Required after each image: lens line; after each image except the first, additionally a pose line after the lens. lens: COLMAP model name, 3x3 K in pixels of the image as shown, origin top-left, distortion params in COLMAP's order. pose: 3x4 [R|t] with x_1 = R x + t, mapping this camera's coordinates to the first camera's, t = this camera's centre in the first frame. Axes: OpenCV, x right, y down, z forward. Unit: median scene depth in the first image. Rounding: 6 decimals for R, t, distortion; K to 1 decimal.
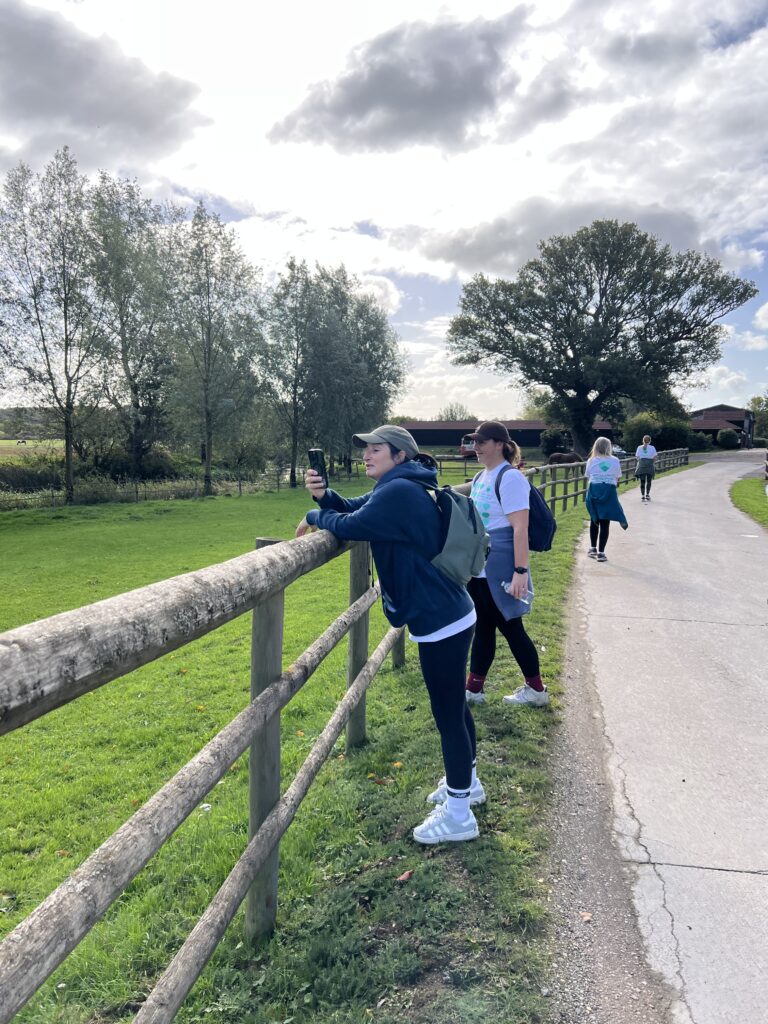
lens RADIAL K [[765.9, 0, 384.0], [0, 765.9, 512.0], [0, 0, 1]] dist [0.038802, -0.000984]
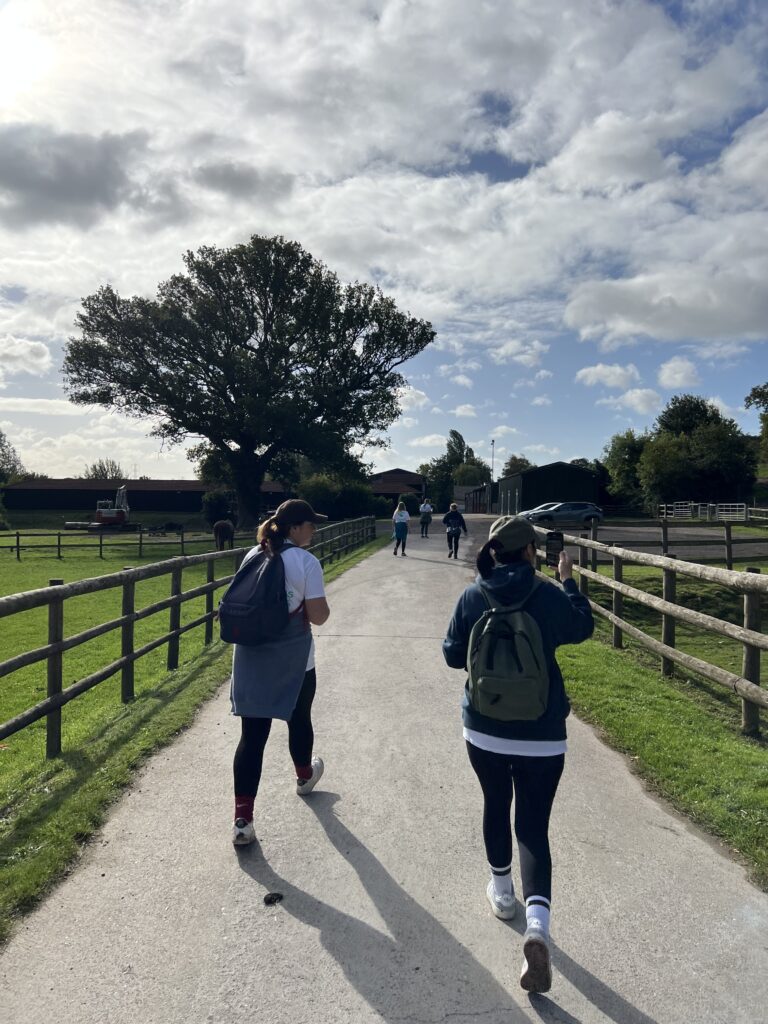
lens RADIAL K [[765.9, 0, 384.0], [0, 765.9, 512.0], [0, 0, 1]] dist [0.038802, -0.000984]
pose [[0.920758, -0.001491, 0.390132, 0.074690], [0.033959, 0.996504, -0.076338, -0.019268], [-0.388654, 0.083537, 0.917589, 0.207941]]
